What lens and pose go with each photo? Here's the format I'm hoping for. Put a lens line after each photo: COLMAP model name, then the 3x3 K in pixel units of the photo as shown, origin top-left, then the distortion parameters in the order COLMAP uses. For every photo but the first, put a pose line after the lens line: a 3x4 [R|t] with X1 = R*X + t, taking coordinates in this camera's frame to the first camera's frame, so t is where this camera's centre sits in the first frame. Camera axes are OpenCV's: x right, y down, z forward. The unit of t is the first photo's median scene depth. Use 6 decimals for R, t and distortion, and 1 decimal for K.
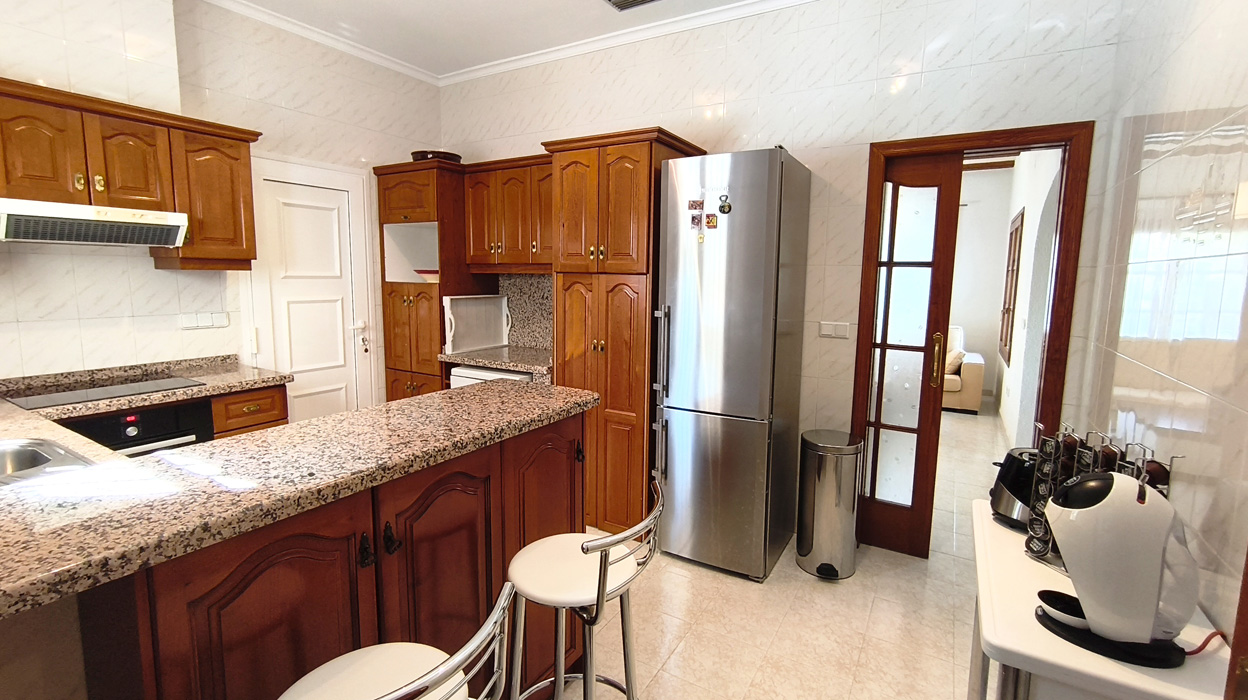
lens RADIAL K [[550.2, 0, 621.6], [0, 550.2, 336.3], [0, 0, 1]] dist [-0.014080, 0.012053]
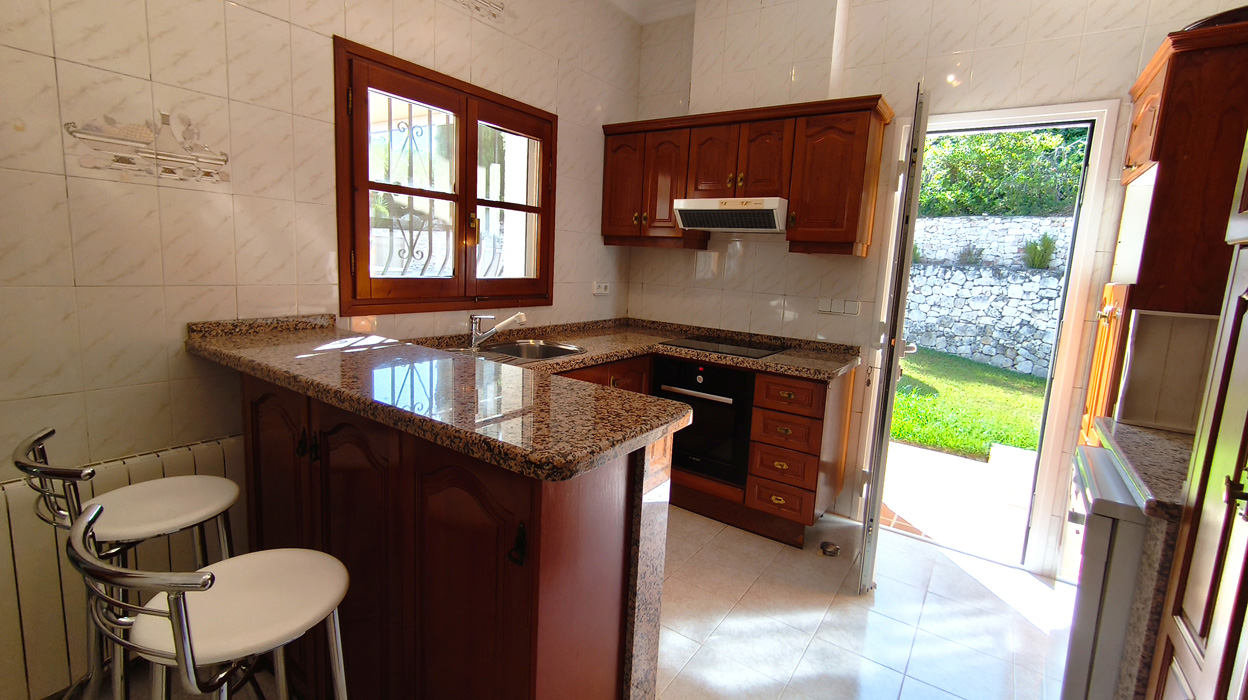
lens RADIAL K [[550.2, 0, 621.6], [0, 550.2, 336.3], [0, 0, 1]] dist [-0.014080, 0.012053]
pose [[-0.076168, 0.123306, -0.989441, 0.321577], [-0.162844, 0.977462, 0.134348, -0.056933], [0.983707, 0.171357, -0.054372, 0.844278]]
